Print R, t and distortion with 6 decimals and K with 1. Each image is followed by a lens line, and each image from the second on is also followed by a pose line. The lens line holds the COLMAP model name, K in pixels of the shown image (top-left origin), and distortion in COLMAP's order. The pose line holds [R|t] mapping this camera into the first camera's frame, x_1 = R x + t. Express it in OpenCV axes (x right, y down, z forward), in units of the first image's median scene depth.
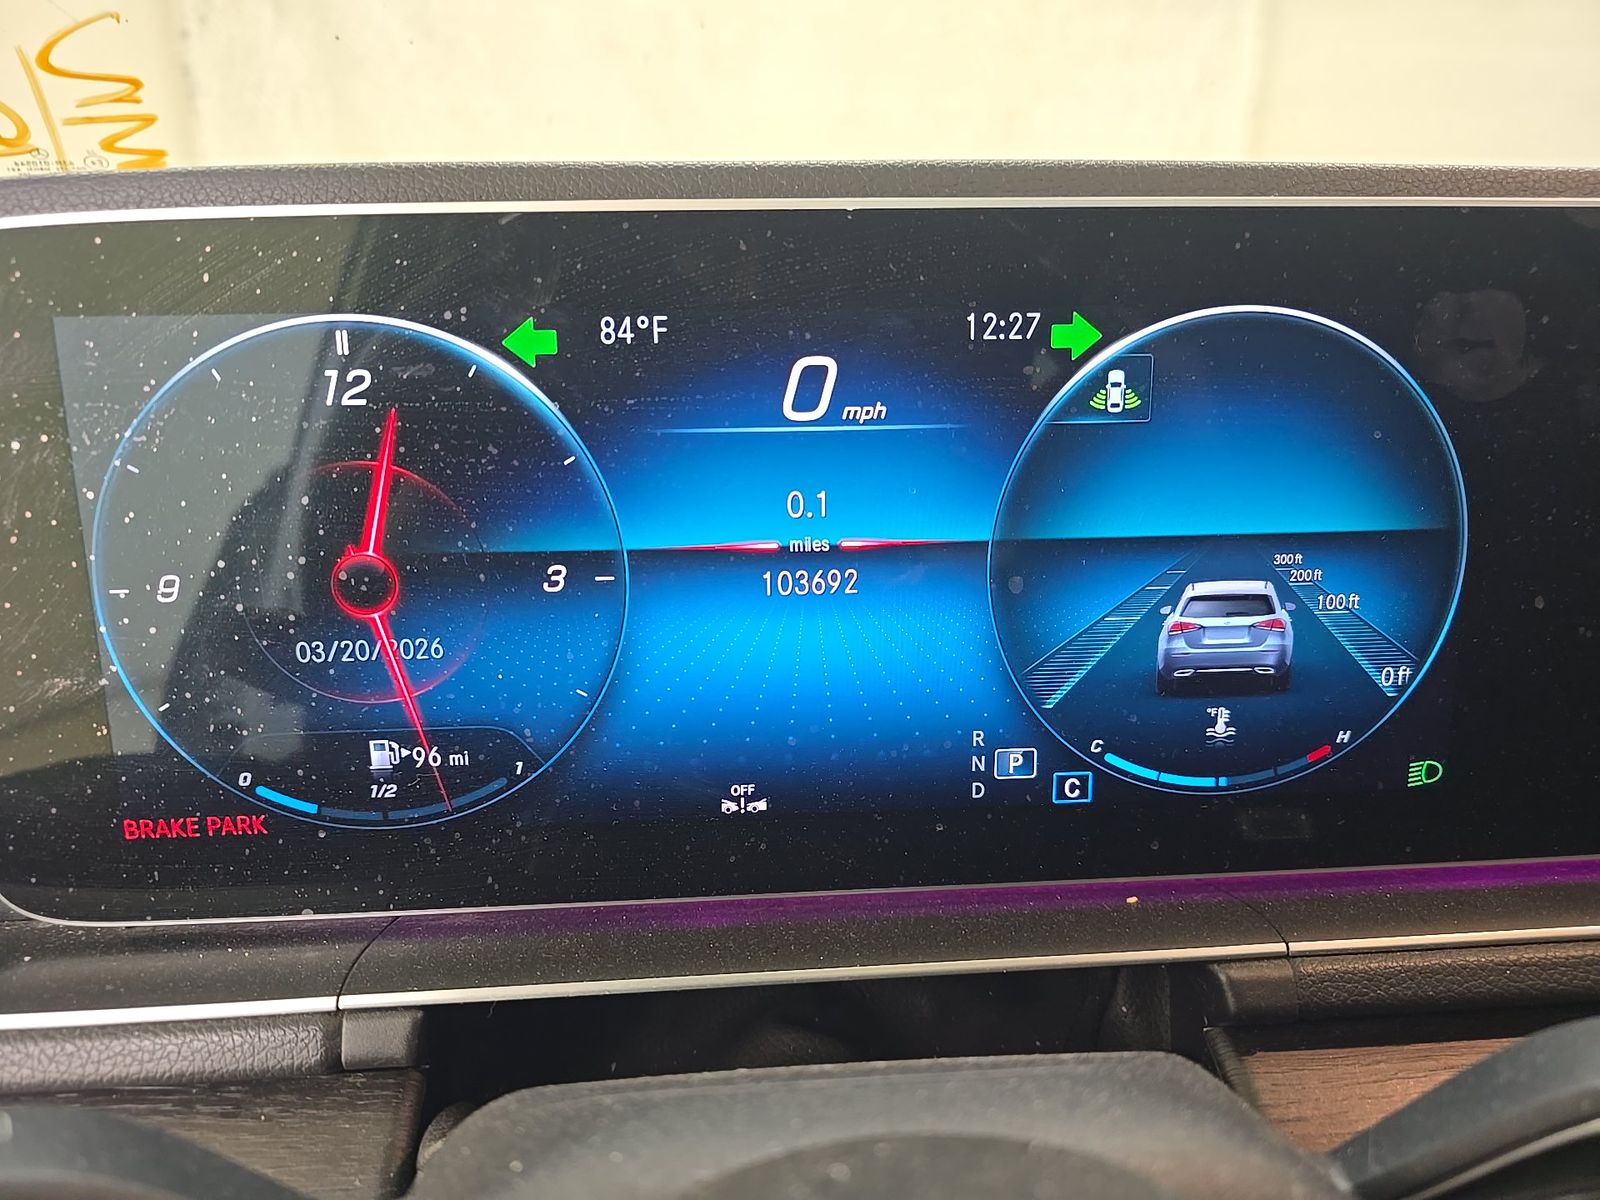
lens RADIAL K [[1081.6, 0, 837.5], [0, 1081.6, 601.4], [0, 0, 1]] dist [0.019705, -0.015457]
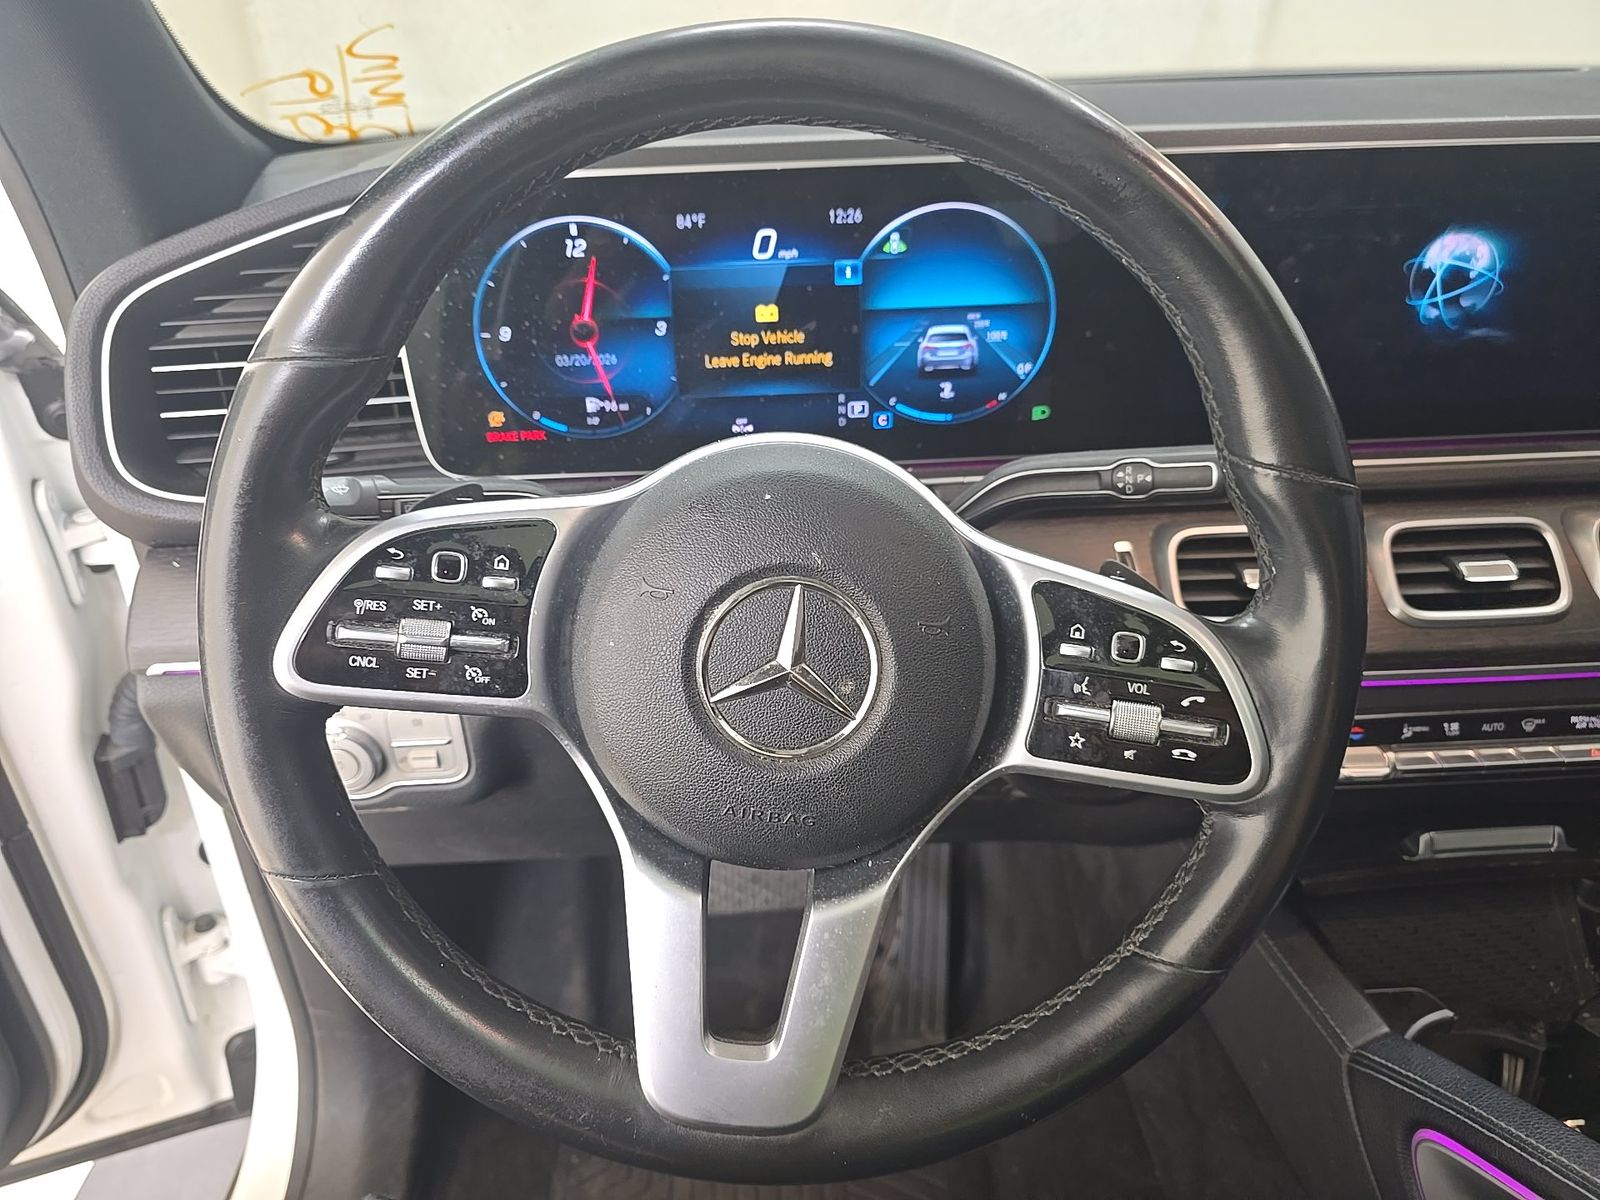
lens RADIAL K [[1081.6, 0, 812.5], [0, 1081.6, 594.3], [0, 0, 1]] dist [0.019705, -0.015457]
pose [[0.999050, -0.004625, -0.043342, 0.168984], [0.011633, 0.986581, 0.162858, 0.165111], [0.042007, -0.163208, 0.985697, -1.385160]]
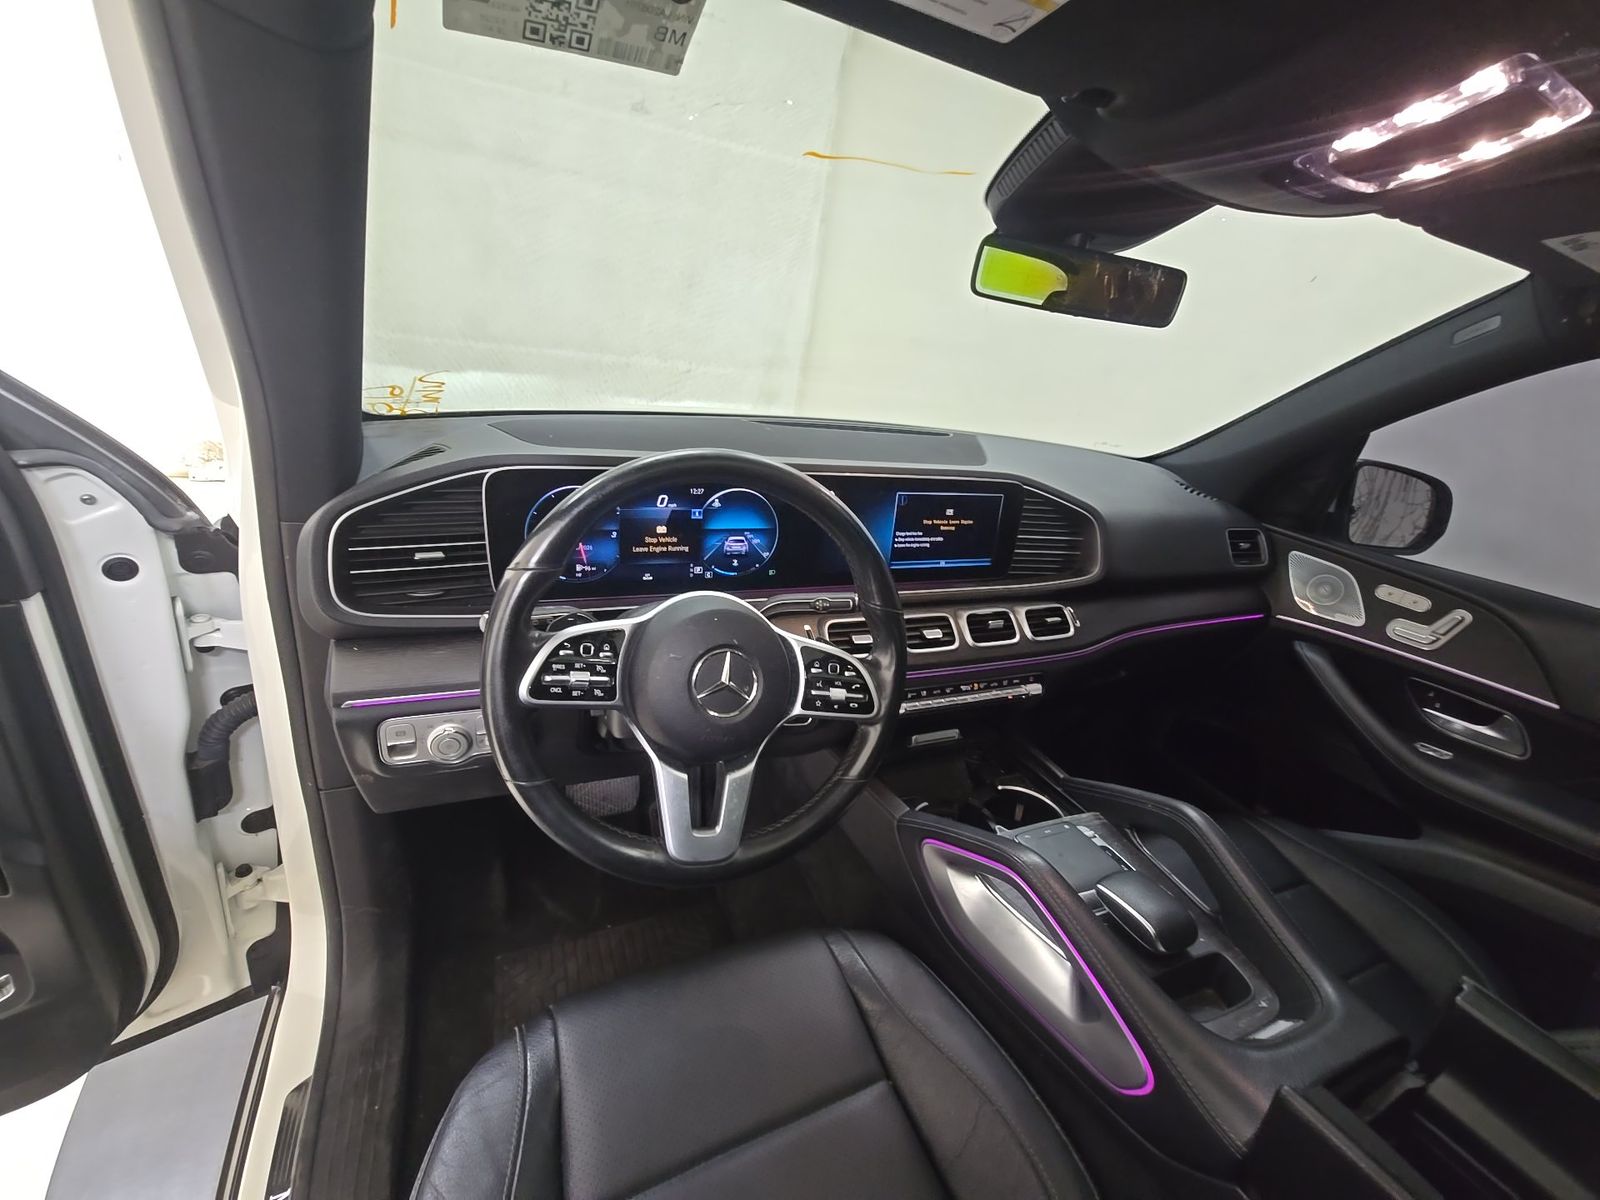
lens RADIAL K [[655.3, 0, 792.8], [0, 655.3, 588.7], [0, 0, 1]] dist [0.008105, -0.000864]
pose [[0.943679, -0.010050, 0.330710, -0.478395], [-0.020533, 0.995833, 0.088853, -0.058778], [-0.330225, -0.090639, 0.939540, -2.263905]]
